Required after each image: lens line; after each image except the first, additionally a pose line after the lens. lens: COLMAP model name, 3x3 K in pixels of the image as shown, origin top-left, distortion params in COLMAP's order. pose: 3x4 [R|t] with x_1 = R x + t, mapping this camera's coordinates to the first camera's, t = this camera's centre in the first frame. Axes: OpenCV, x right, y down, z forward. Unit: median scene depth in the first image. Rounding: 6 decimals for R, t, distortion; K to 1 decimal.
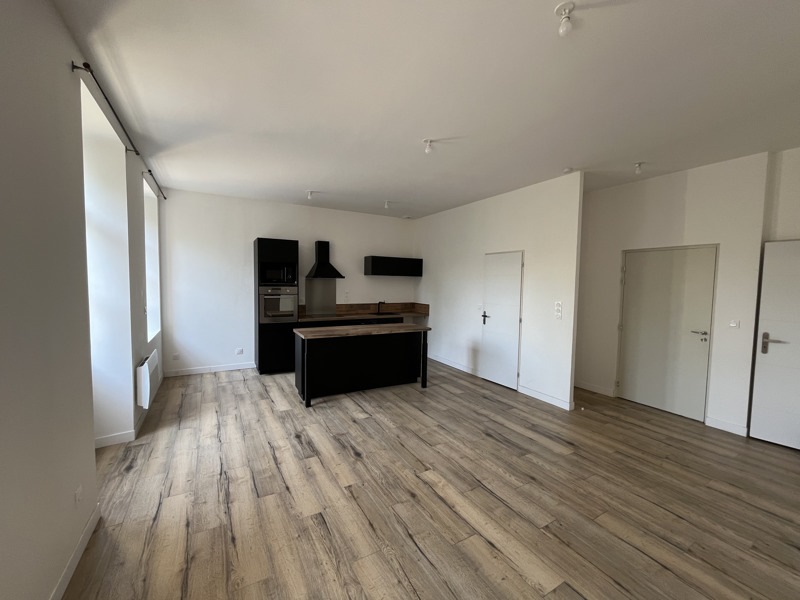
lens RADIAL K [[324.6, 0, 399.8], [0, 324.6, 299.7], [0, 0, 1]] dist [-0.001120, 0.000059]
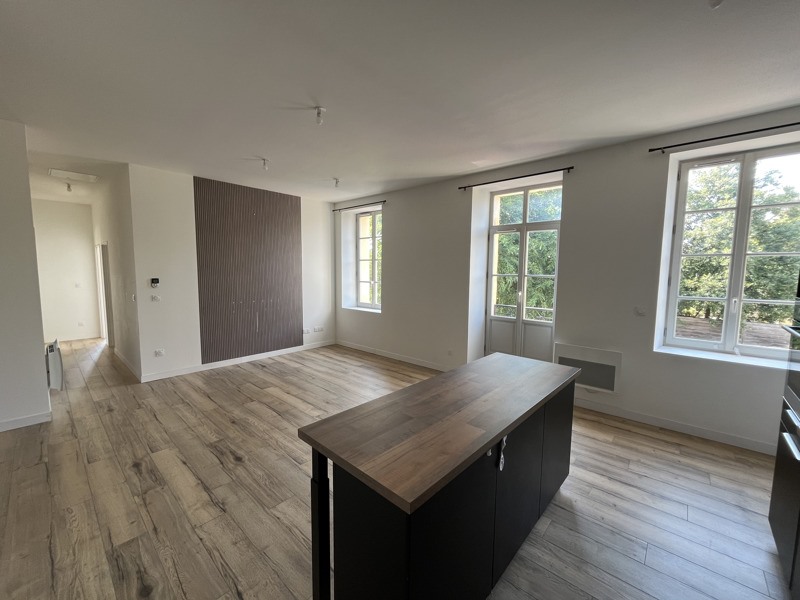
lens RADIAL K [[324.6, 0, 399.9], [0, 324.6, 299.9], [0, 0, 1]] dist [-0.001120, 0.000059]
pose [[-0.951248, 0.002177, -0.308420, 0.154819], [-0.043300, 0.989129, 0.140531, -0.116144], [0.305373, 0.147035, -0.940813, 2.012514]]
